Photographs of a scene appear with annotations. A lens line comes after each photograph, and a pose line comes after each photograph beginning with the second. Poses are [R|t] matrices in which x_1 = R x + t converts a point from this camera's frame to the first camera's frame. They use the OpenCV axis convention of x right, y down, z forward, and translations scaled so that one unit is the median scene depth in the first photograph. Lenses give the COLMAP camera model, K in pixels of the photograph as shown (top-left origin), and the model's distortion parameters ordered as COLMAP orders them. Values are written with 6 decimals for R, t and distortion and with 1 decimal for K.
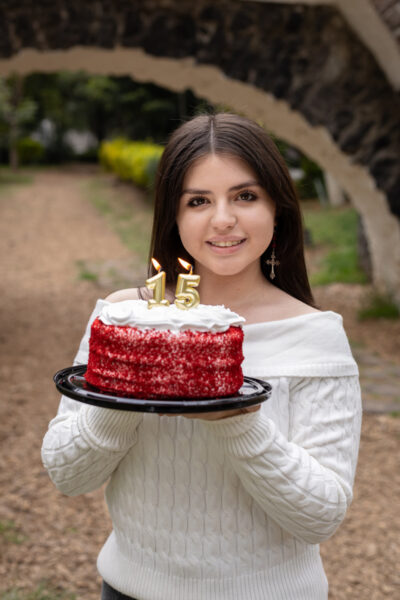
lens RADIAL K [[865.9, 0, 200.0], [0, 865.9, 300.0], [0, 0, 1]] dist [-0.028098, -0.042618]
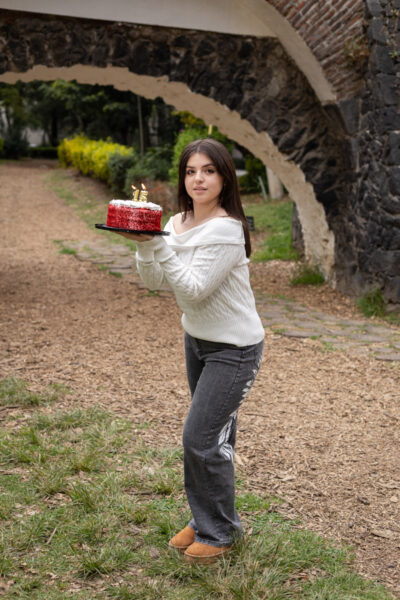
lens RADIAL K [[865.9, 0, 200.0], [0, 865.9, 300.0], [0, 0, 1]] dist [-0.028098, -0.042618]
pose [[0.997455, 0.015443, 0.069609, -0.041461], [-0.015490, 0.999880, 0.000131, 0.050959], [-0.069599, -0.001209, 0.997574, -0.276238]]
